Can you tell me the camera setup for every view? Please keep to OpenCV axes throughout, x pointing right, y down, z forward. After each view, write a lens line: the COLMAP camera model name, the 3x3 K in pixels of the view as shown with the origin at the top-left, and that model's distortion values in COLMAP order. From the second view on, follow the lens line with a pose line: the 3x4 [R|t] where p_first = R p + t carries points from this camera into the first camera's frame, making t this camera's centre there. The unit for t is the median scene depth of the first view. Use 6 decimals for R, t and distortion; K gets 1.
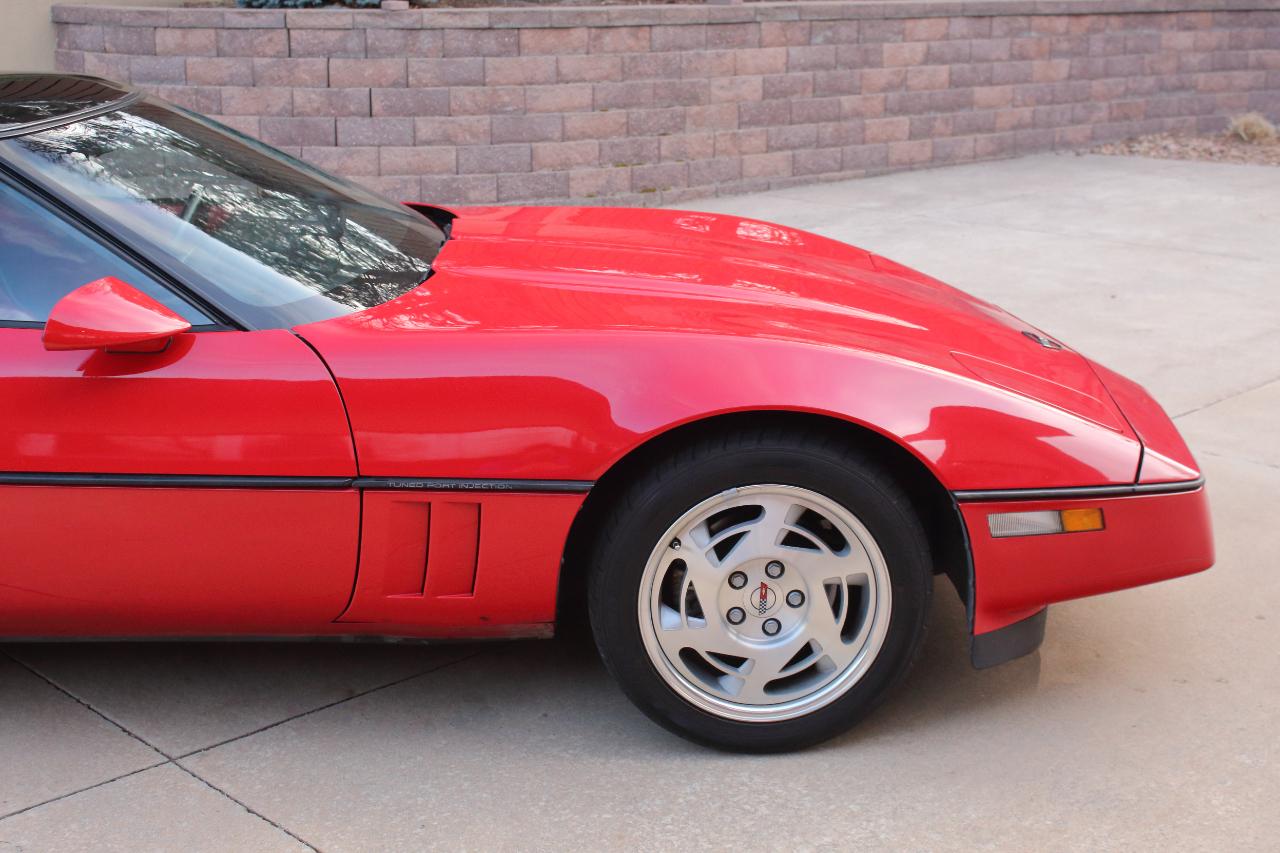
lens RADIAL K [[1873.0, 0, 640.0], [0, 1873.0, 426.5], [0, 0, 1]] dist [-0.002409, -0.086691]
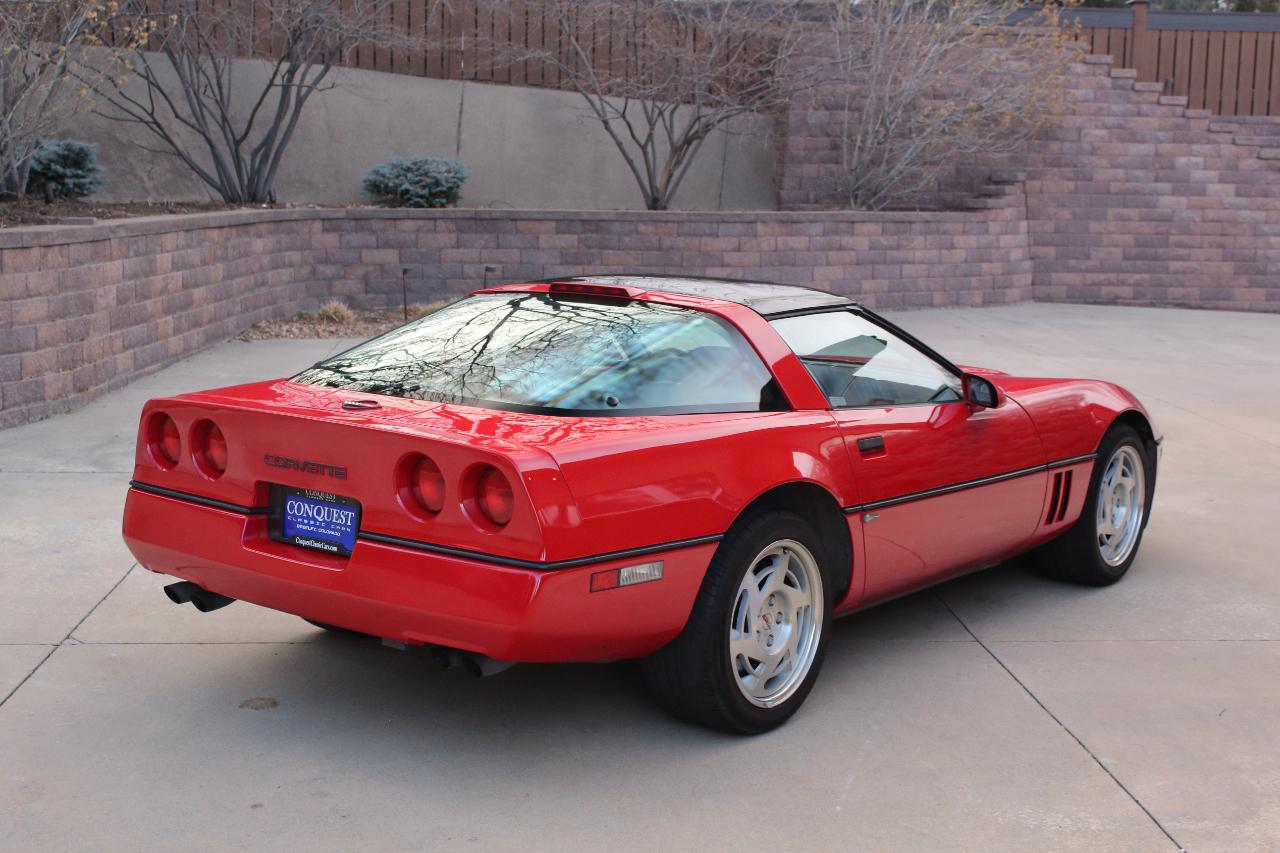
lens RADIAL K [[1873.0, 0, 640.0], [0, 1873.0, 426.5], [0, 0, 1]] dist [-0.002409, -0.086691]
pose [[0.619697, -0.098186, 0.778675, -0.684133], [0.180165, 0.983446, -0.019375, -0.024965], [-0.763882, 0.152296, 0.627128, 0.059462]]
